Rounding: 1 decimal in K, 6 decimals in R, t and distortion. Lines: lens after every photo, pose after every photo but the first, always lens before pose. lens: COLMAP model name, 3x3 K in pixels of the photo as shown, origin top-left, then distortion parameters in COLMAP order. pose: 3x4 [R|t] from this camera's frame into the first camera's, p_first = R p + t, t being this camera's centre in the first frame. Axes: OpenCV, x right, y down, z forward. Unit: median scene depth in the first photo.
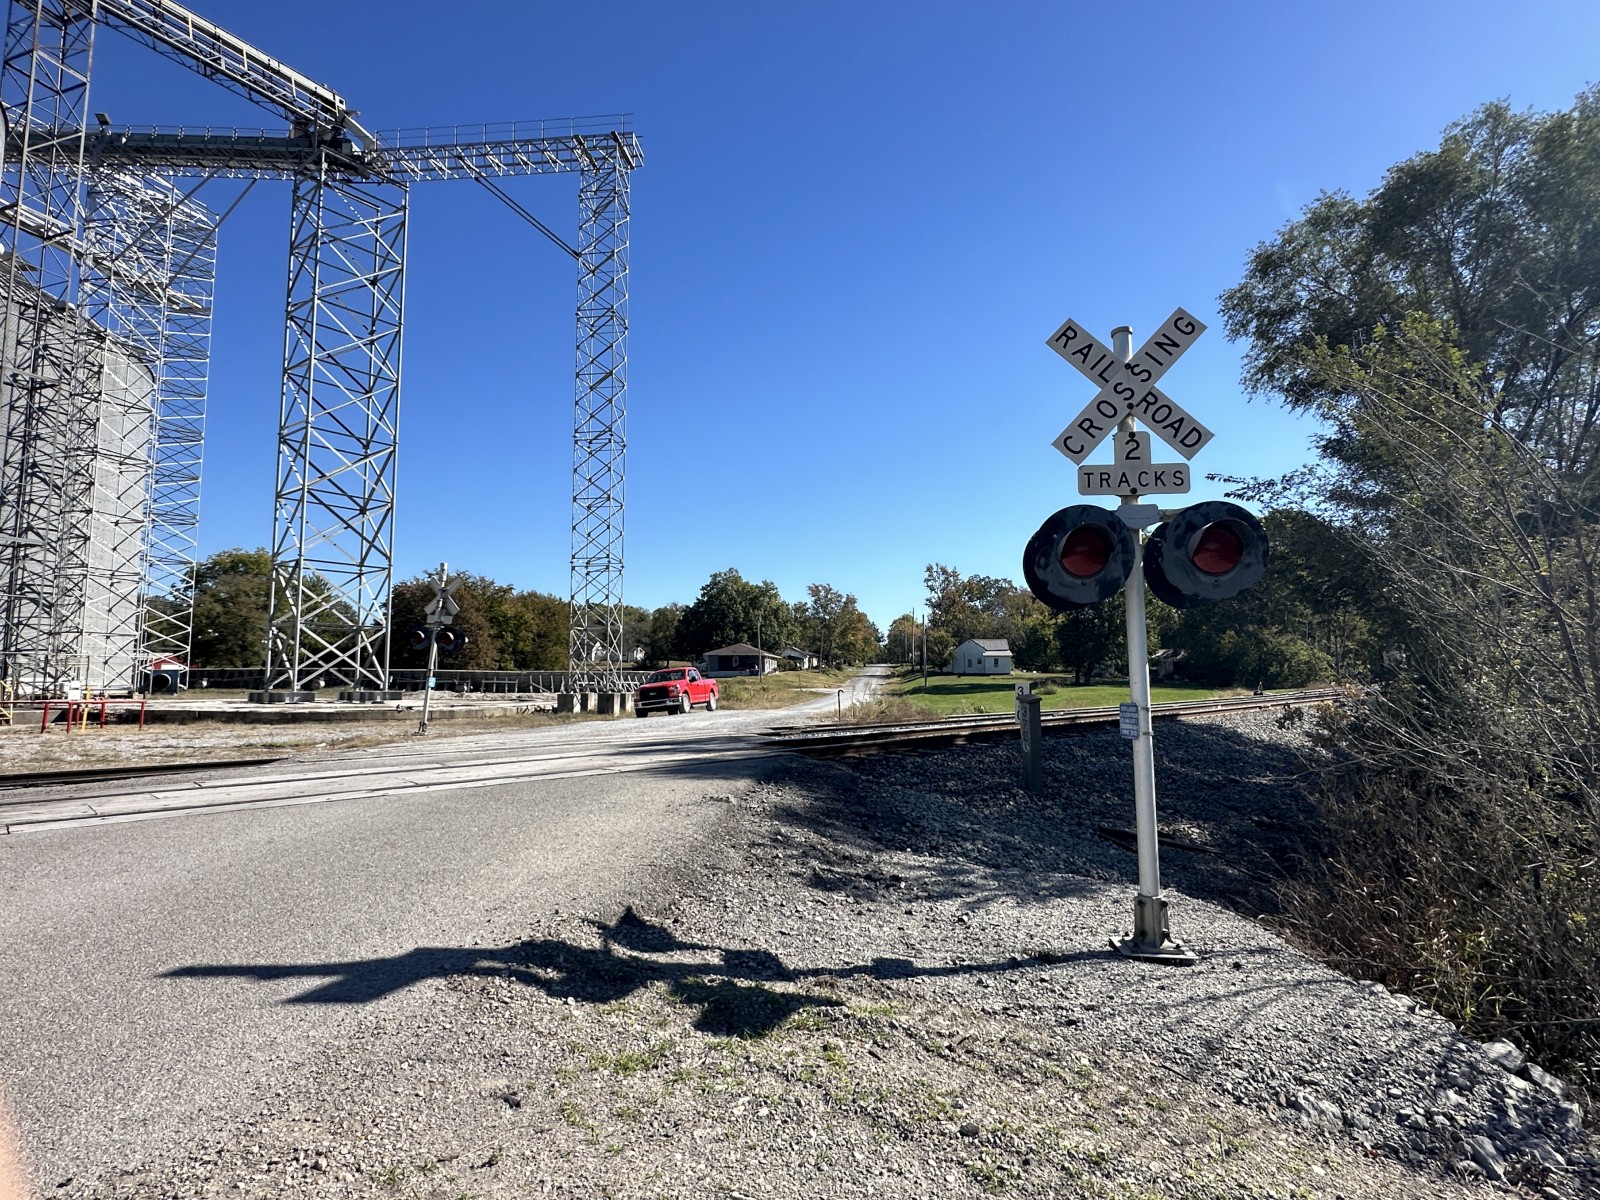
lens RADIAL K [[839.2, 0, 795.2], [0, 839.2, 603.6], [0, 0, 1]] dist [-0.001705, 0.000565]
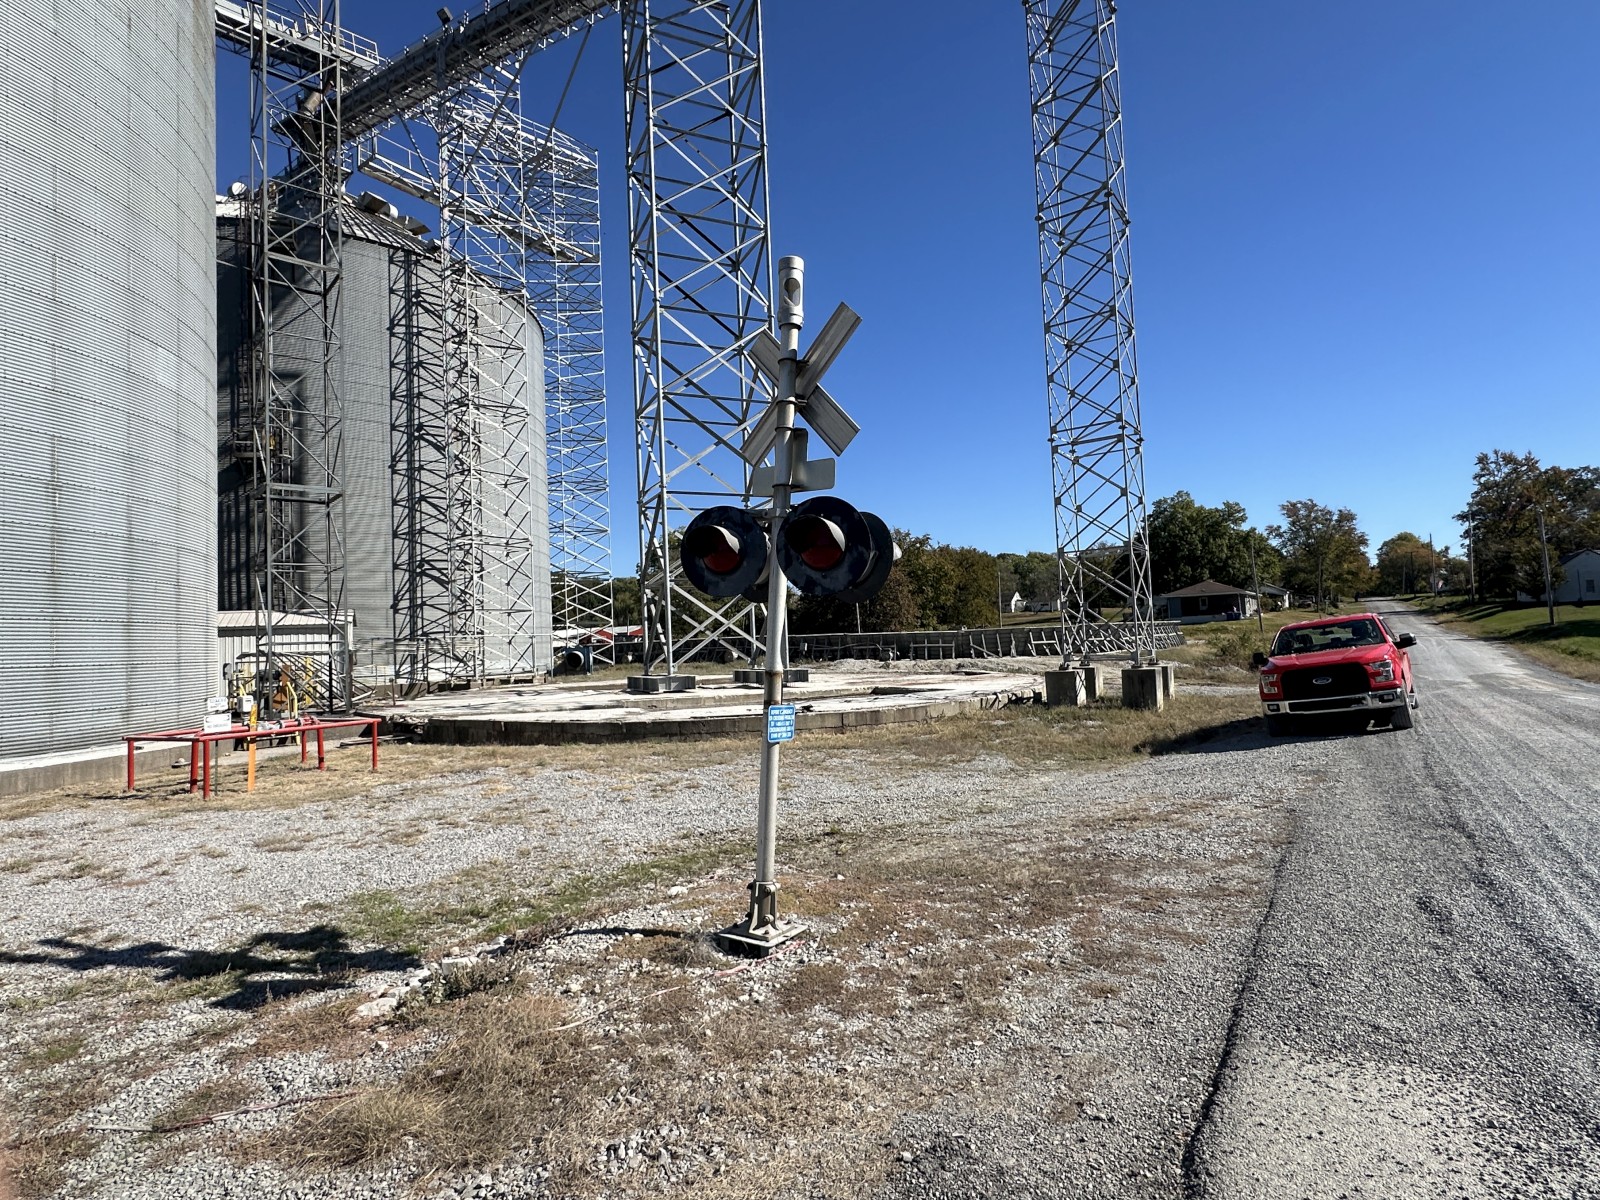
lens RADIAL K [[813.8, 0, 800.0], [0, 813.8, 600.0], [0, 0, 1]] dist [0.002386, 0.000405]
pose [[0.885752, -0.060197, -0.460239, -0.160764], [0.084247, 0.995935, 0.031874, 0.025263], [0.456449, -0.067007, 0.887223, 0.404075]]
